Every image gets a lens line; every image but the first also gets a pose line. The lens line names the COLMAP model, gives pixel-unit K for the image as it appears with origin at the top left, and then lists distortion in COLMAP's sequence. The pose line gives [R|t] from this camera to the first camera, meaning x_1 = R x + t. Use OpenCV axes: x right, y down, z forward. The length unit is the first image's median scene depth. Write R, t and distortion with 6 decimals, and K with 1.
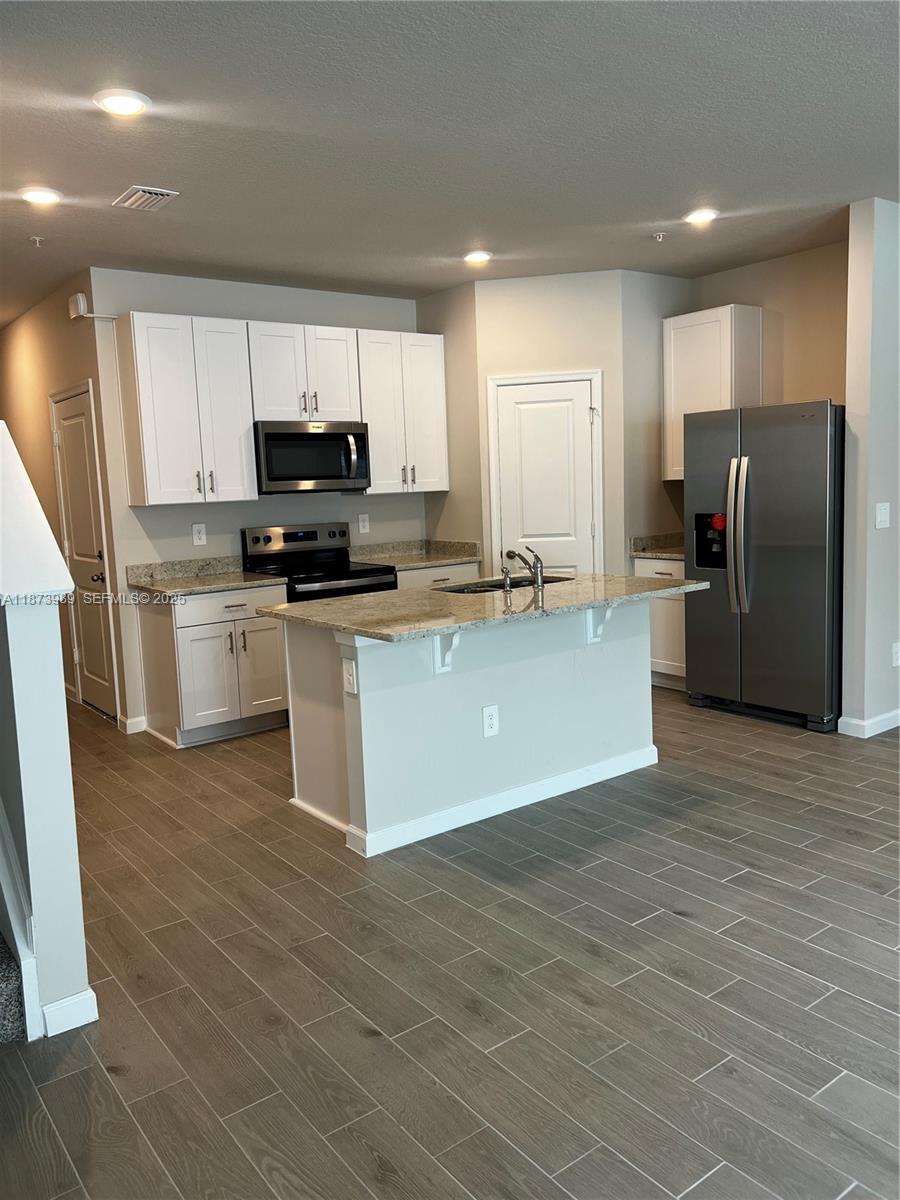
lens RADIAL K [[905.7, 0, 430.0], [0, 905.7, 594.7], [0, 0, 1]] dist [0.033646, -0.029974]
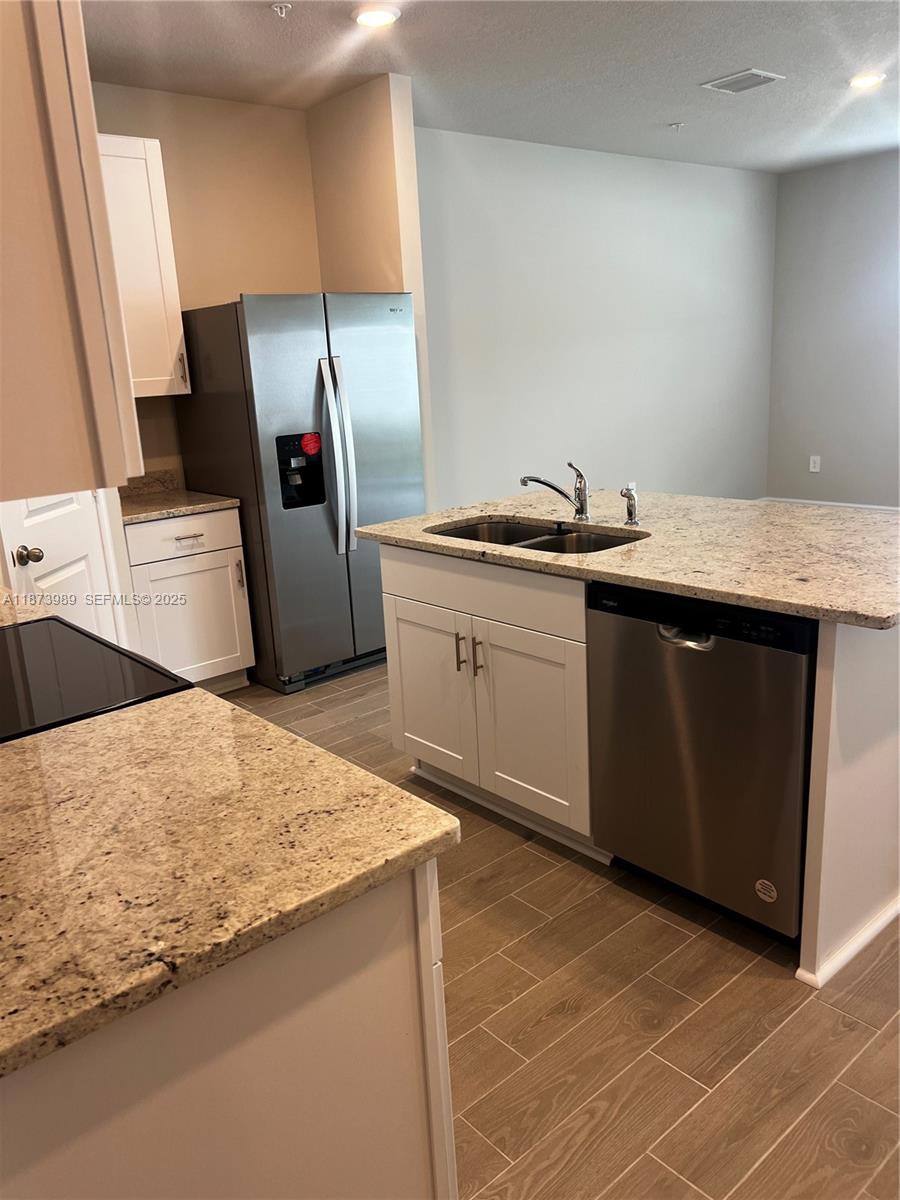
lens RADIAL K [[905.7, 0, 450.4], [0, 905.7, 598.1], [0, 0, 1]] dist [0.033646, -0.029974]
pose [[-0.082464, -0.209202, 0.974389, -0.505074], [0.182333, 0.958049, 0.221125, -0.111214], [-0.979773, 0.195898, -0.040860, 1.013509]]
